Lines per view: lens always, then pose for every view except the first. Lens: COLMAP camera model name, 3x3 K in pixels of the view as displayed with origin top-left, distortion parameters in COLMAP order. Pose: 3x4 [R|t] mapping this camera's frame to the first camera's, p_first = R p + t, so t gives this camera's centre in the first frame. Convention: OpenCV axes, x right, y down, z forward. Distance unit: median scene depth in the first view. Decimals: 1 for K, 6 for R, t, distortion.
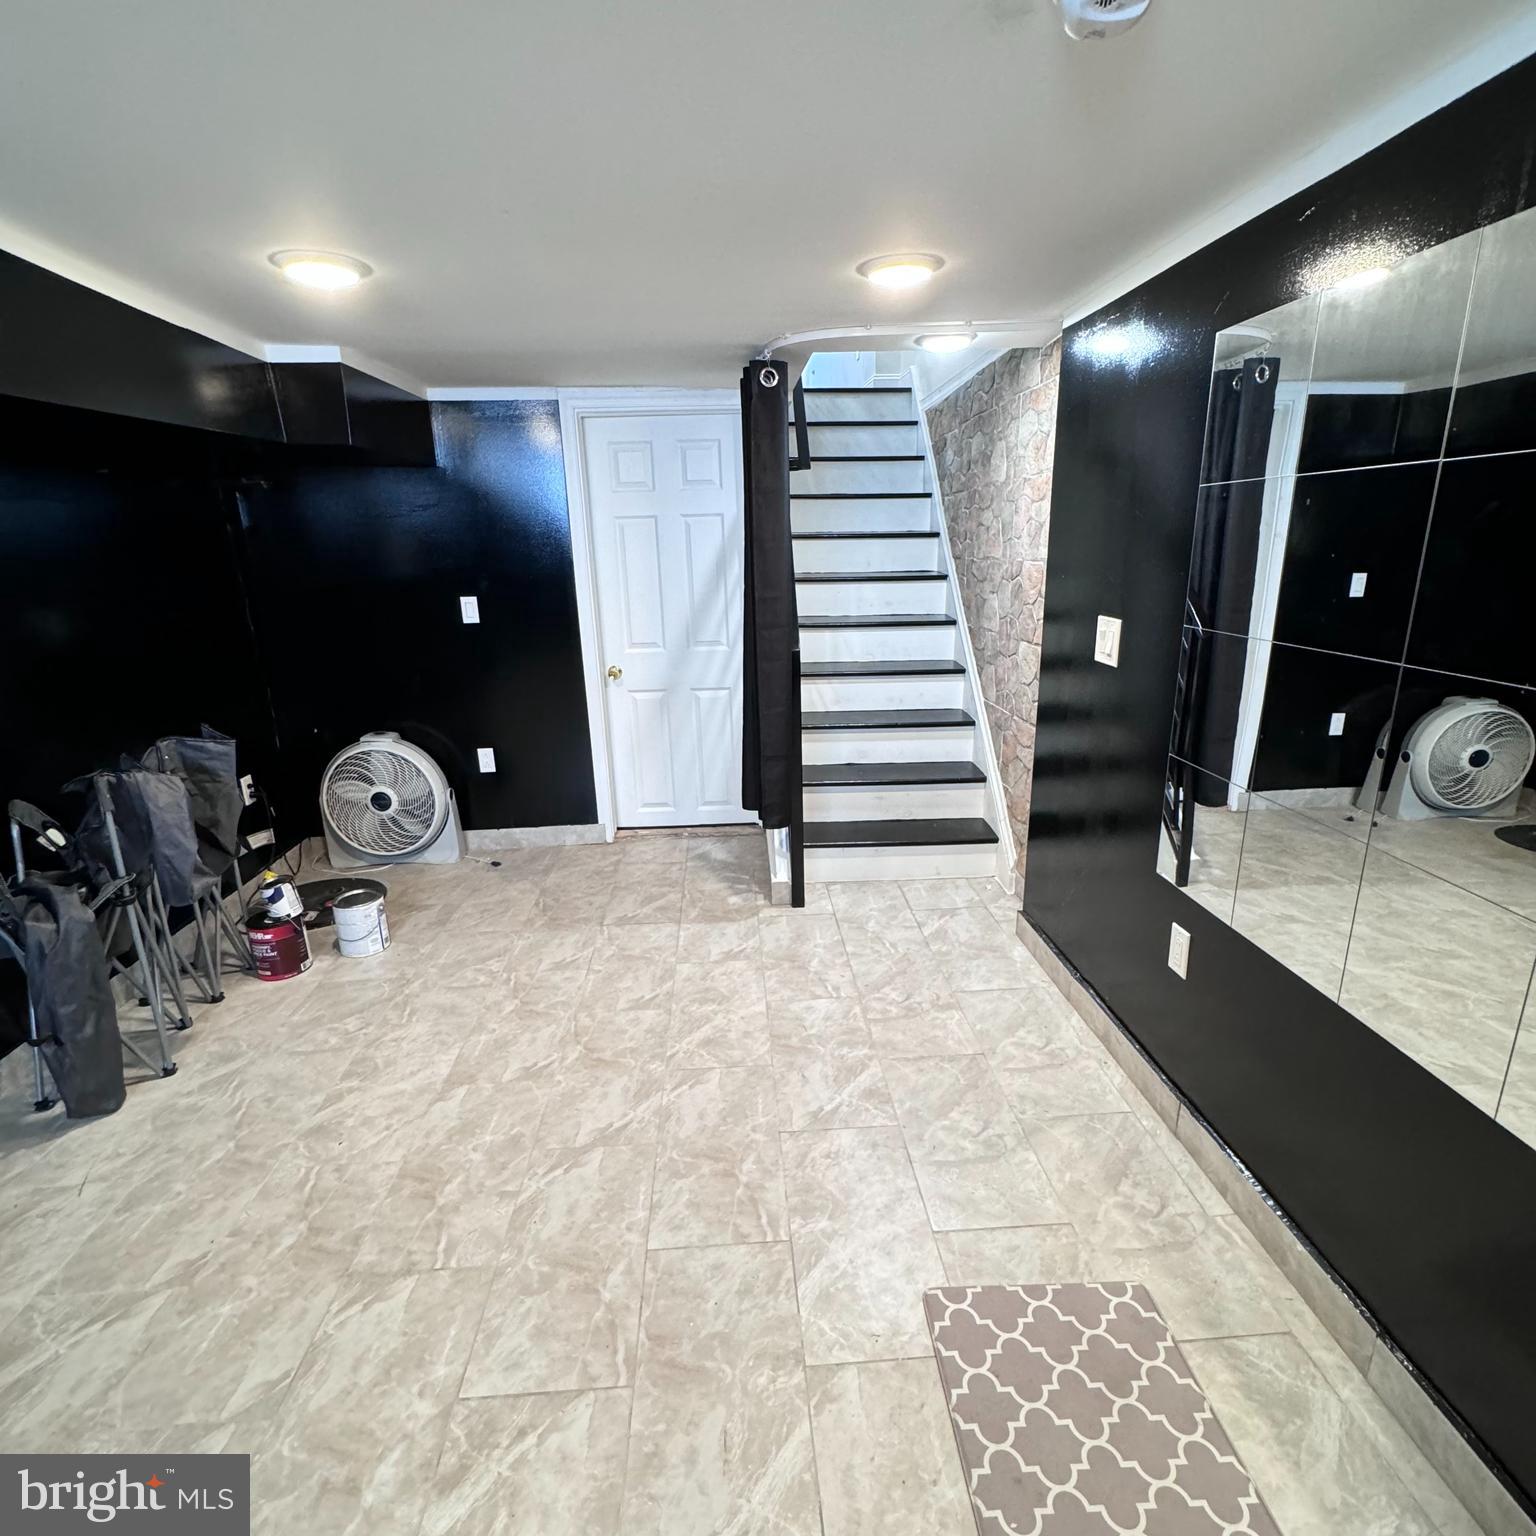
lens RADIAL K [[815.3, 0, 769.0], [0, 815.3, 768.9], [0, 0, 1]] dist [-0.003566, 0.001476]
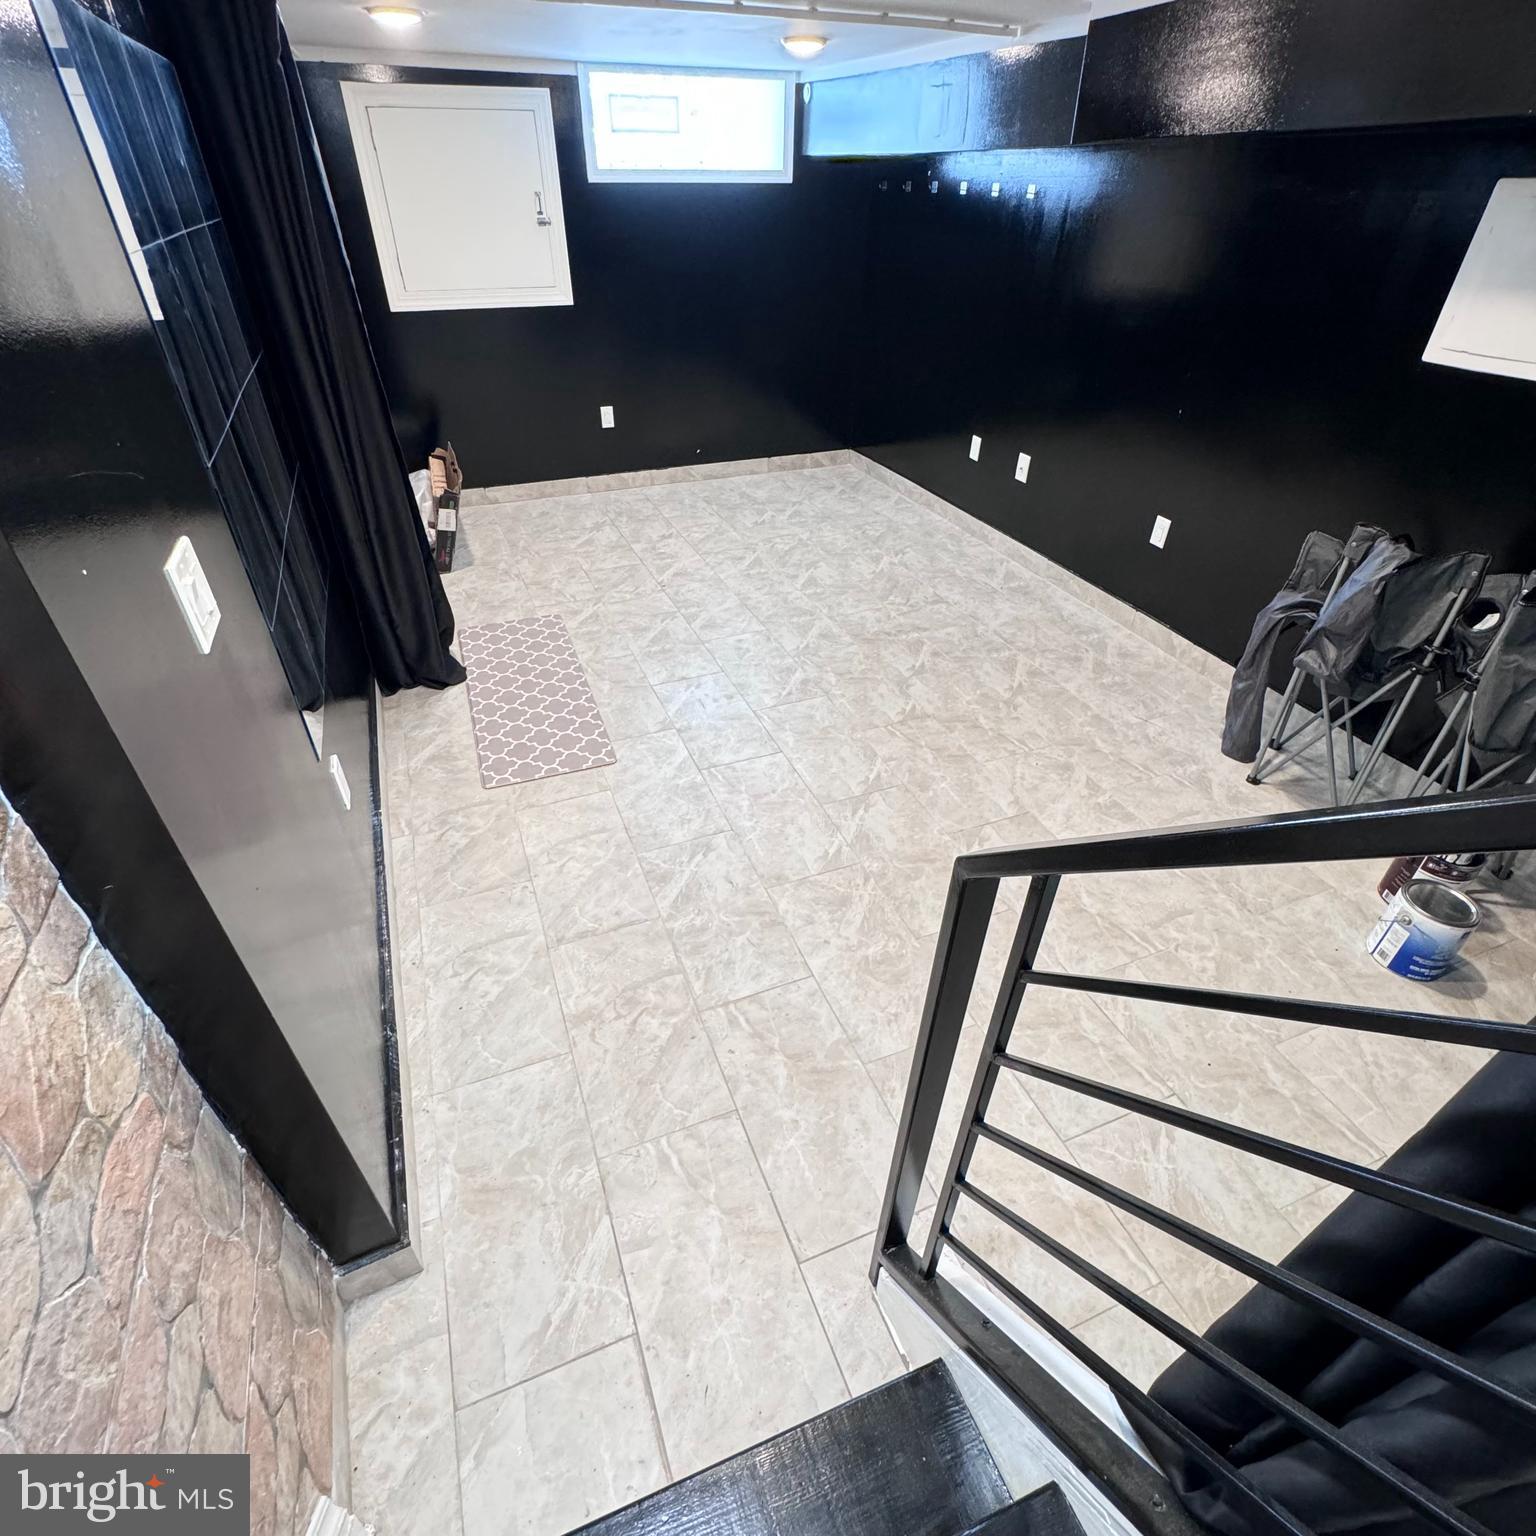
lens RADIAL K [[815.3, 0, 764.4], [0, 815.3, 771.3], [0, 0, 1]] dist [-0.003566, 0.001476]
pose [[-0.949950, 0.191297, -0.246982, 0.271872], [-0.078122, 0.620011, 0.780694, -0.612400], [0.302476, 0.760915, -0.574035, 1.777831]]
